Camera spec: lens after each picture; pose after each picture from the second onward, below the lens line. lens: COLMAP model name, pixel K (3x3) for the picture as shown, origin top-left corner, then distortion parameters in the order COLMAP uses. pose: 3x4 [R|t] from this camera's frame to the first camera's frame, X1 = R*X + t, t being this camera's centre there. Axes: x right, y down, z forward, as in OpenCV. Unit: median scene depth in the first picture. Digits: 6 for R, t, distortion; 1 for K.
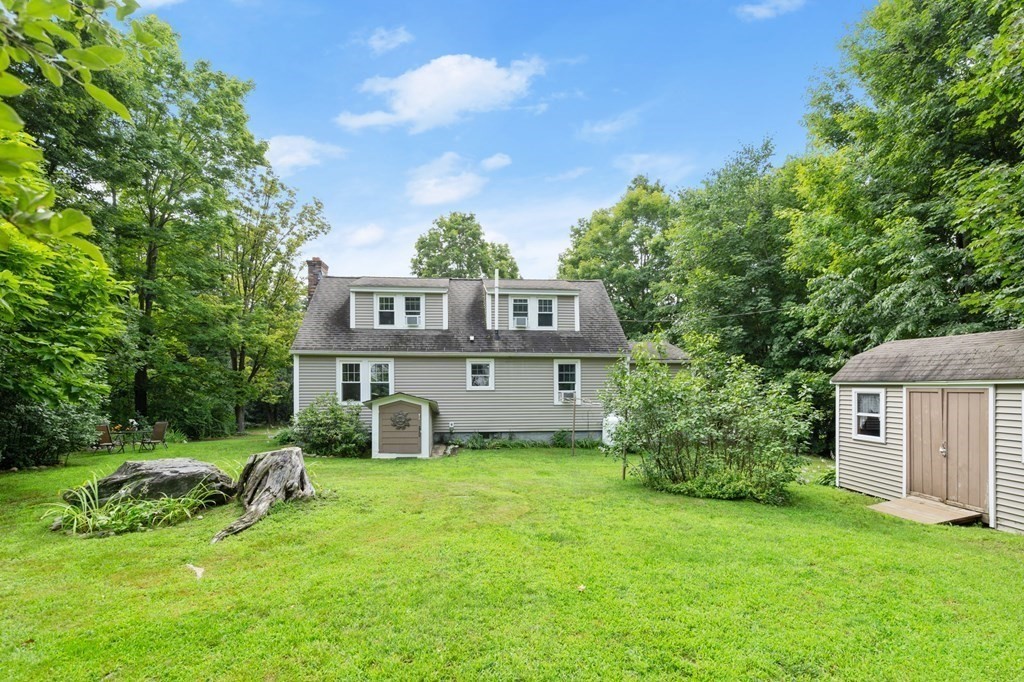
lens RADIAL K [[487.9, 0, 517.0], [0, 487.9, 380.4], [0, 0, 1]] dist [-0.000003, -0.000401]
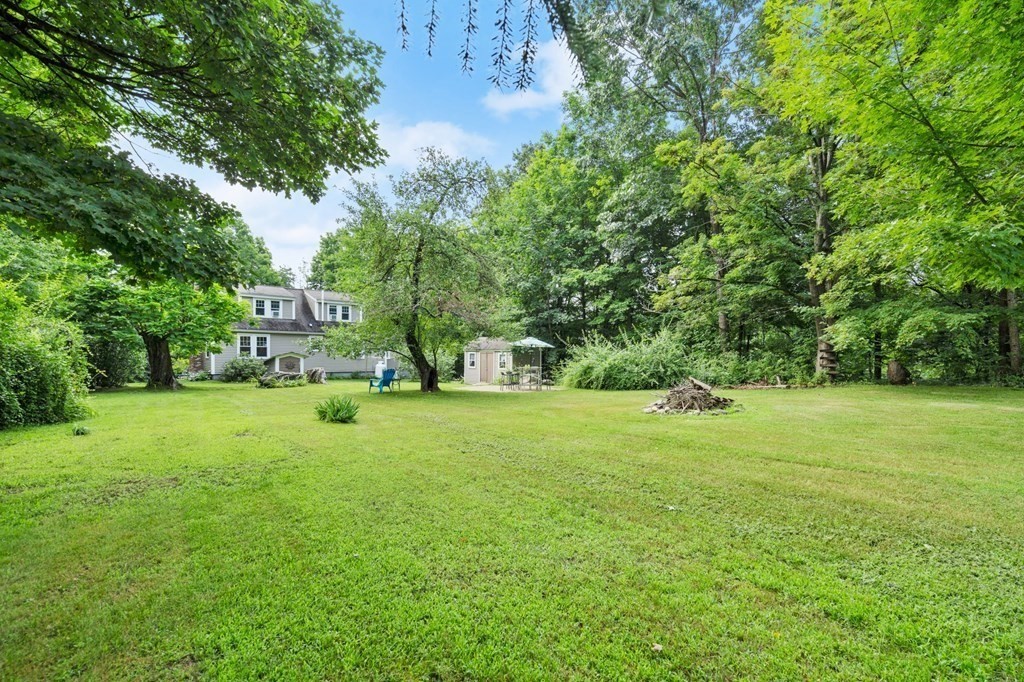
lens RADIAL K [[487.9, 0, 523.2], [0, 487.9, 355.7], [0, 0, 1]] dist [-0.000003, -0.000401]
pose [[0.804611, 0.006797, 0.593763, -0.662943], [-0.020846, 0.999641, 0.016806, -0.015559], [-0.593436, -0.025900, 0.804465, -1.278099]]
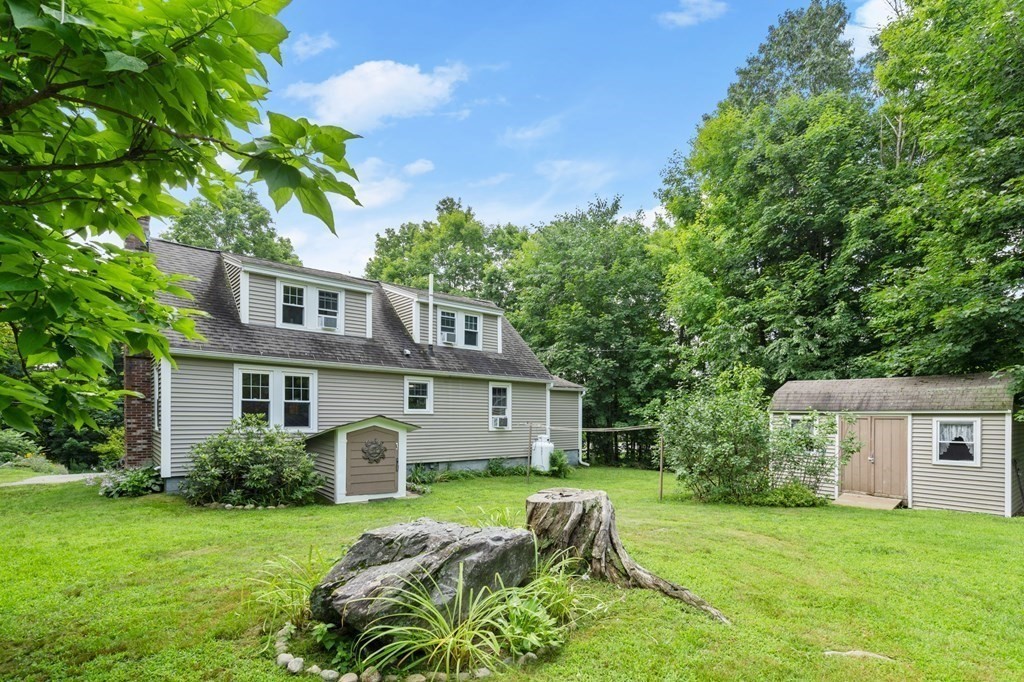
lens RADIAL K [[487.9, 0, 516.2], [0, 487.9, 414.4], [0, 0, 1]] dist [-0.000003, -0.000401]
pose [[0.828837, 0.011583, 0.559371, -0.470114], [-0.019531, 0.999775, 0.008237, 0.012231], [-0.559150, -0.017752, 0.828877, 0.230021]]
